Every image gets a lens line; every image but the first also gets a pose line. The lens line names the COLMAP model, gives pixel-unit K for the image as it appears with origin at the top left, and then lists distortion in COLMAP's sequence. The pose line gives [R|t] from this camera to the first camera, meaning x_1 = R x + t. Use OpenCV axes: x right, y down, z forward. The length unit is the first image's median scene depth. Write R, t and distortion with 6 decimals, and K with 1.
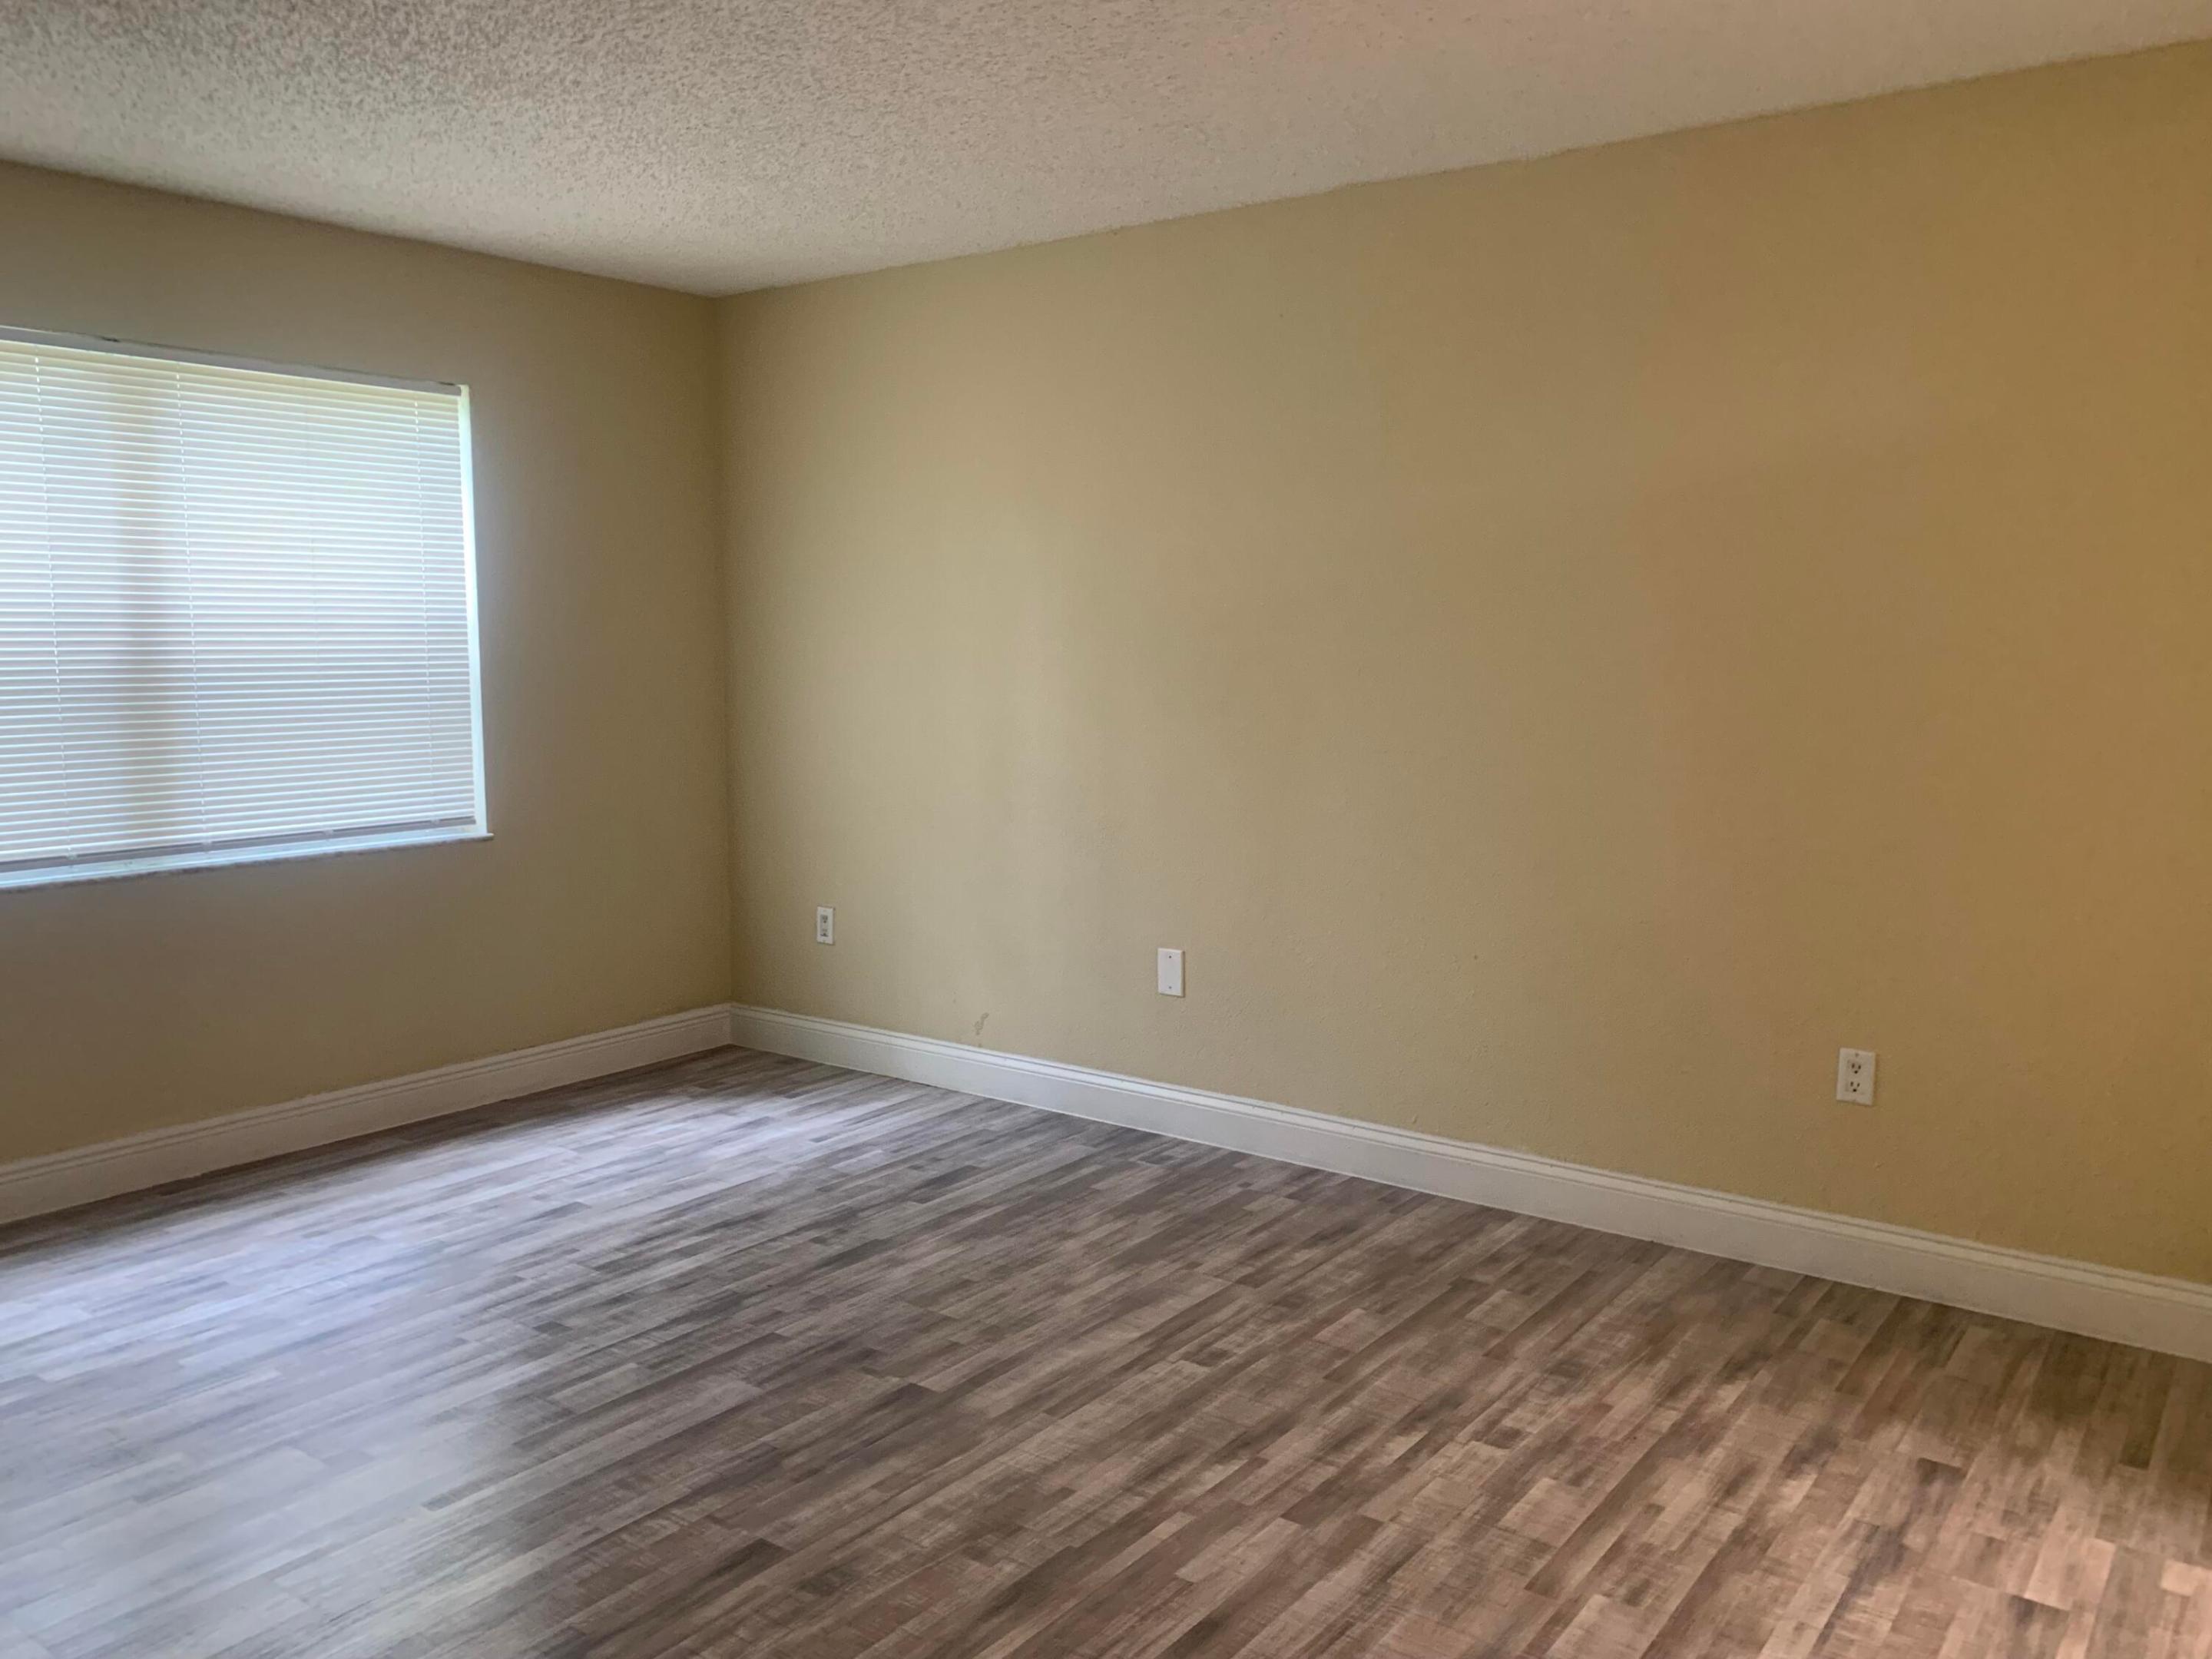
lens RADIAL K [[1713.4, 0, 1104.5], [0, 1713.4, 829.4], [0, 0, 1]] dist [0.013291, -0.007979]
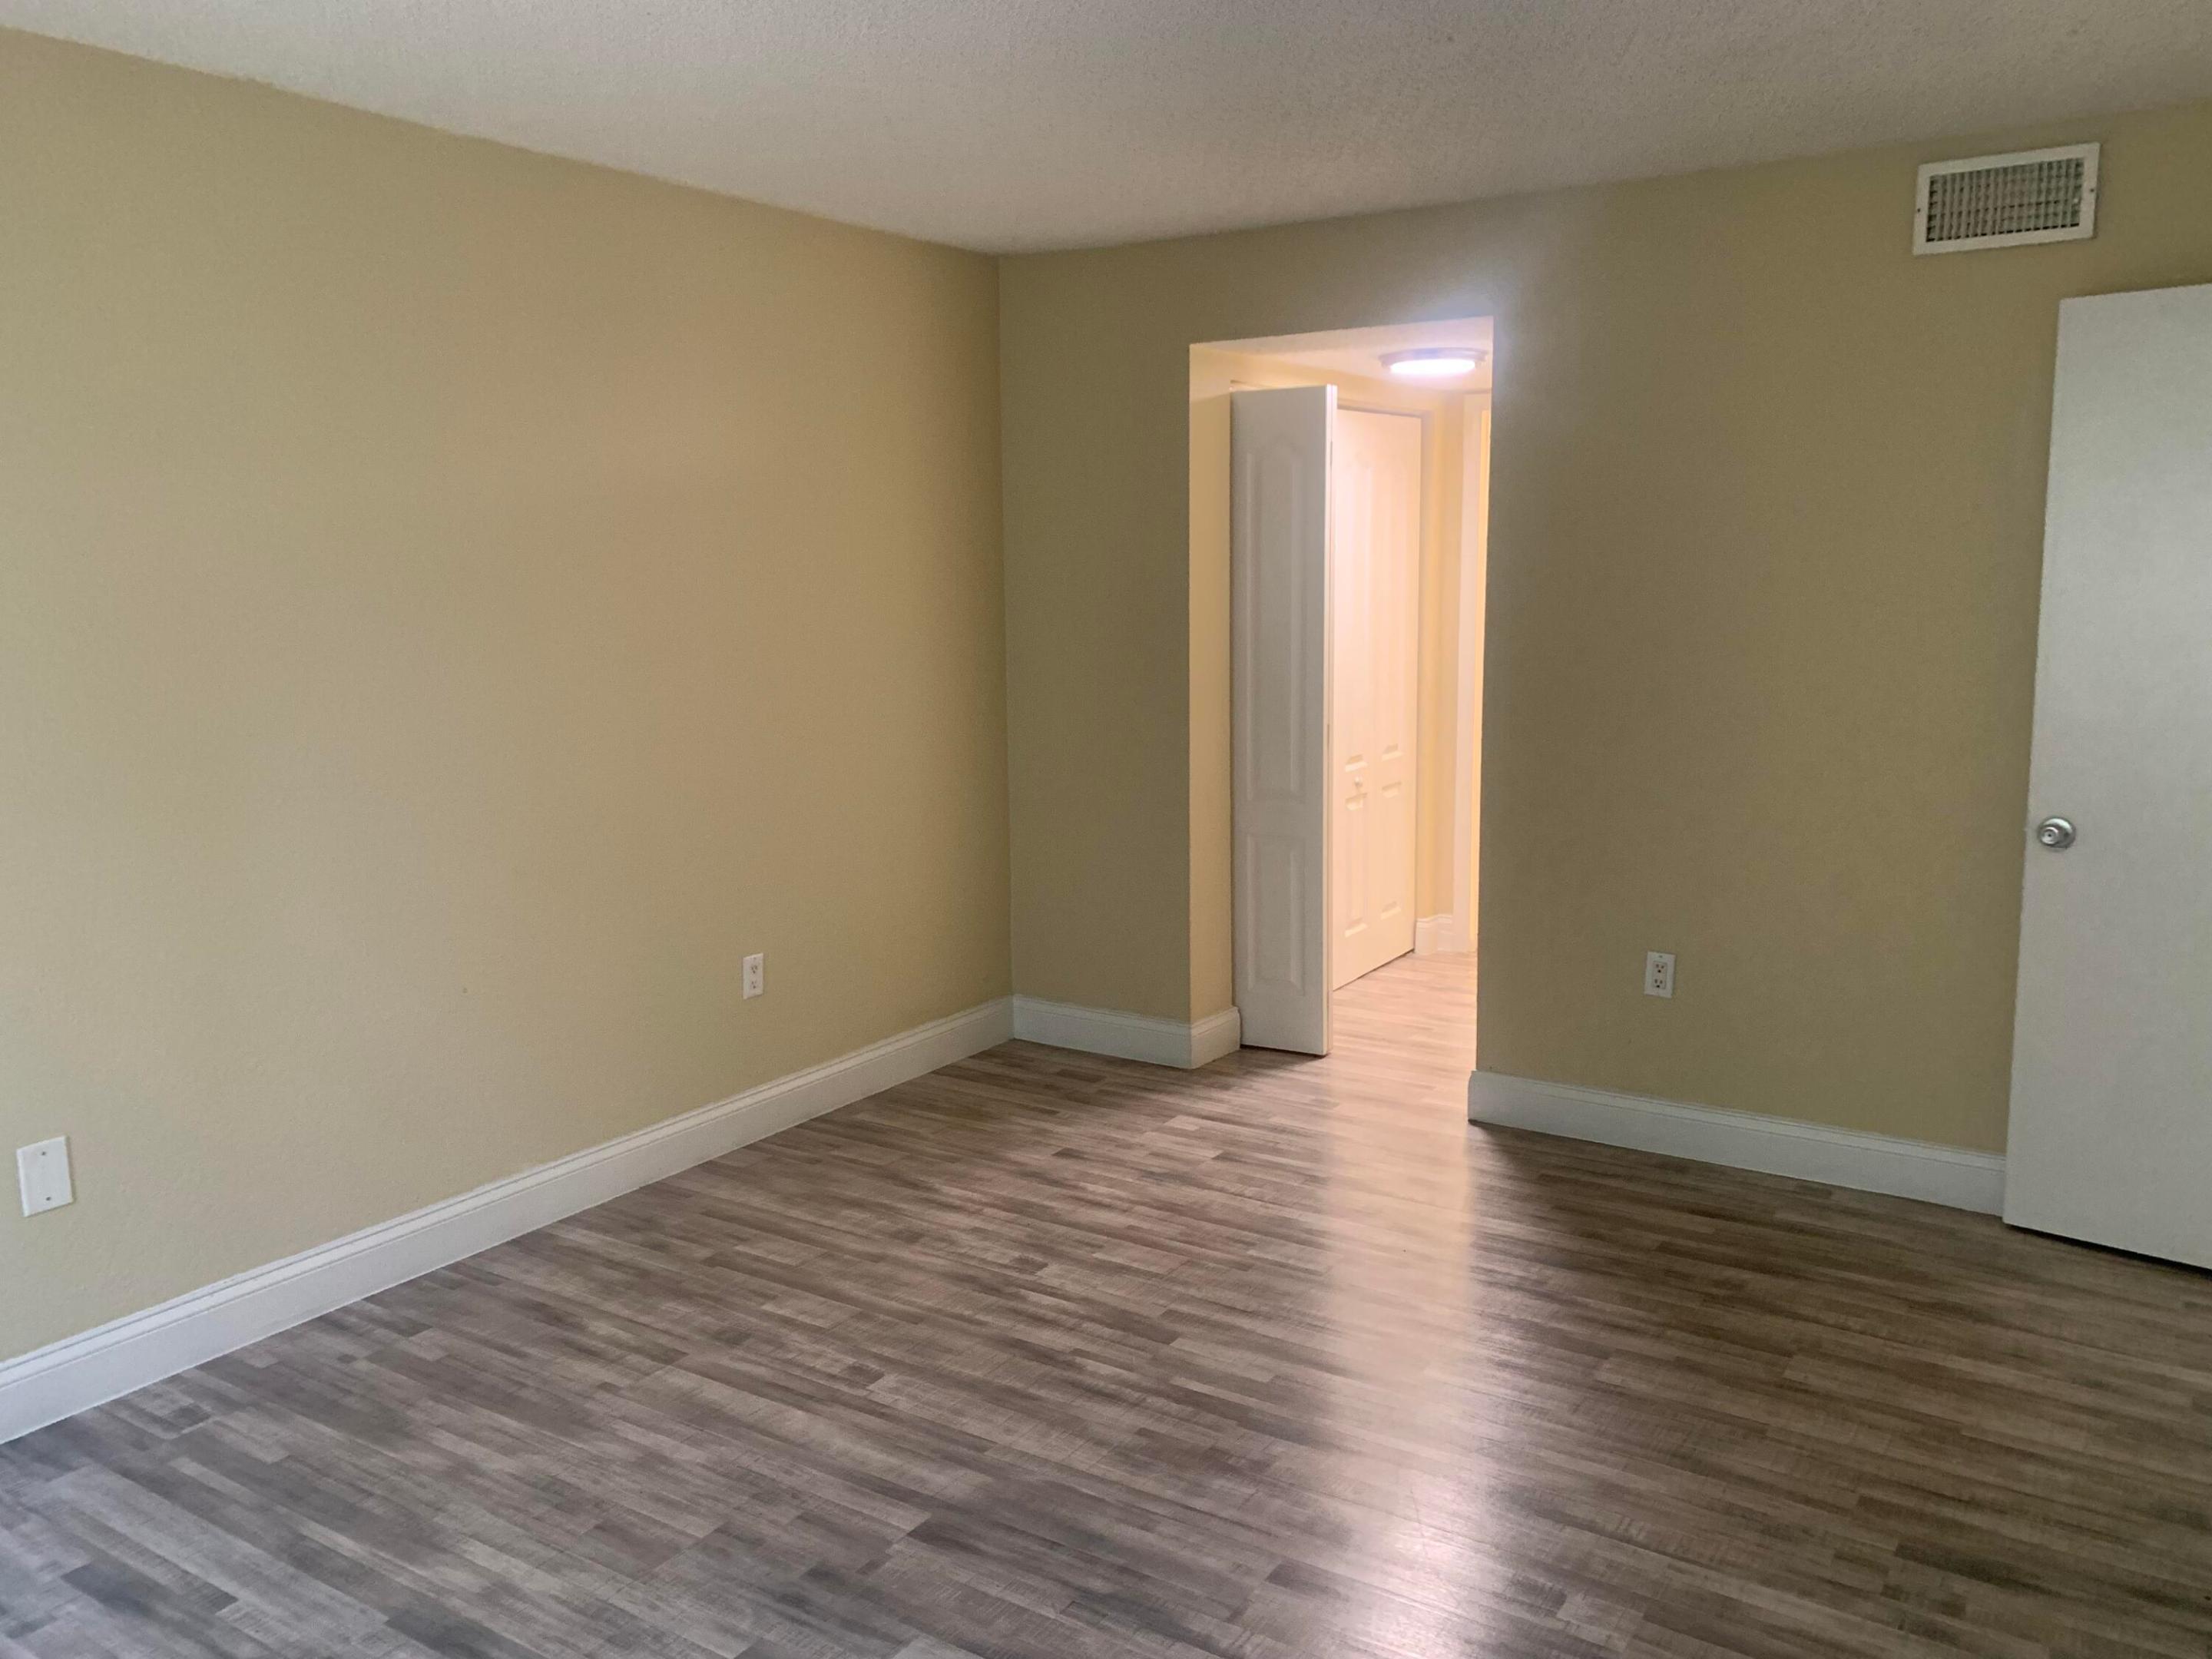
lens RADIAL K [[1713.4, 0, 1105.4], [0, 1713.4, 831.4], [0, 0, 1]] dist [0.013291, -0.007979]
pose [[-0.048344, -0.164018, 0.985272, -0.869652], [0.131694, 0.976767, 0.169064, -0.150347], [-0.990111, 0.137928, -0.025620, 0.832062]]
